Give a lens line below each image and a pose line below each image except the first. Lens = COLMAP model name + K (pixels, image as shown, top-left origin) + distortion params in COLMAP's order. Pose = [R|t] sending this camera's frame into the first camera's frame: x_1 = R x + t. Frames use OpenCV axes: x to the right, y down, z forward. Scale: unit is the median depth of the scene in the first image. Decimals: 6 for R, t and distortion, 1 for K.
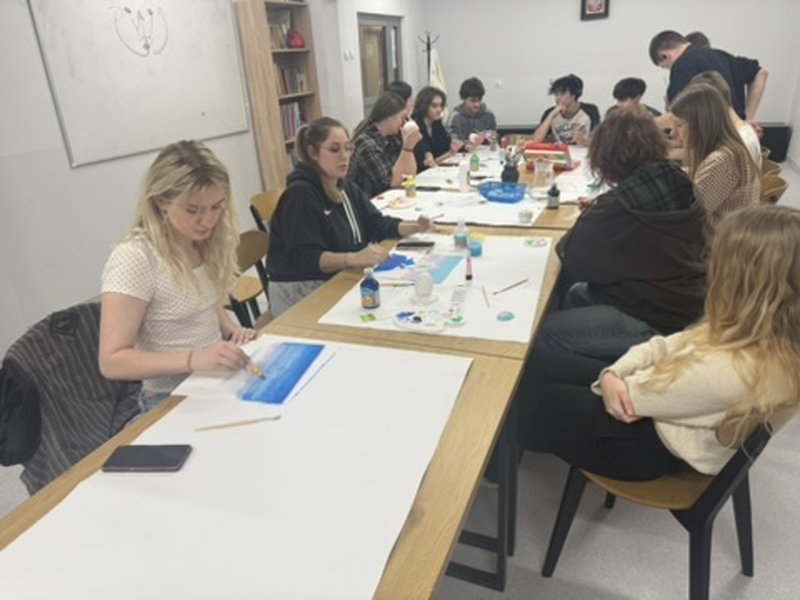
lens RADIAL K [[562.2, 0, 397.6], [0, 562.2, 283.0], [0, 0, 1]] dist [0.083859, -0.067488]
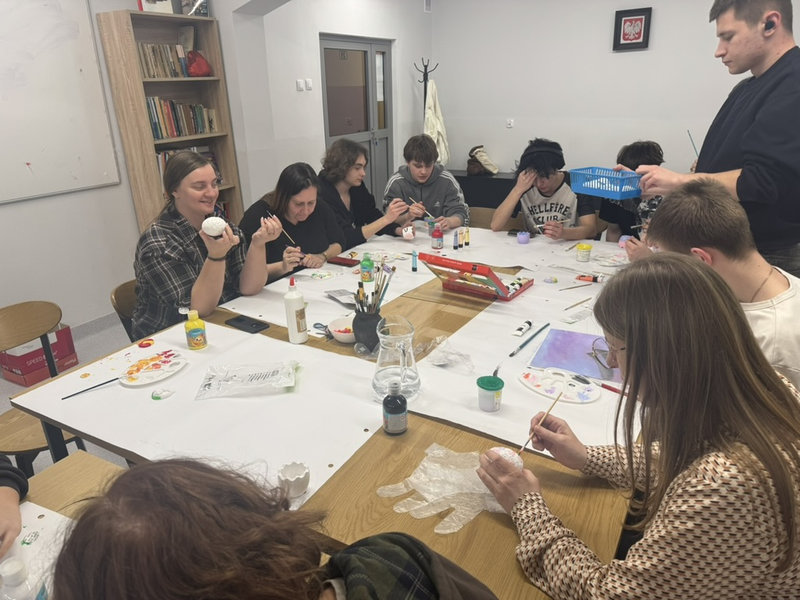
lens RADIAL K [[566.3, 0, 387.3], [0, 566.3, 301.4], [0, 0, 1]] dist [0.056028, -0.070546]
pose [[0.992887, 0.069438, -0.096719, 0.157504], [-0.070253, 0.997516, -0.005045, -0.123496], [0.096128, 0.011804, 0.995299, 0.263464]]
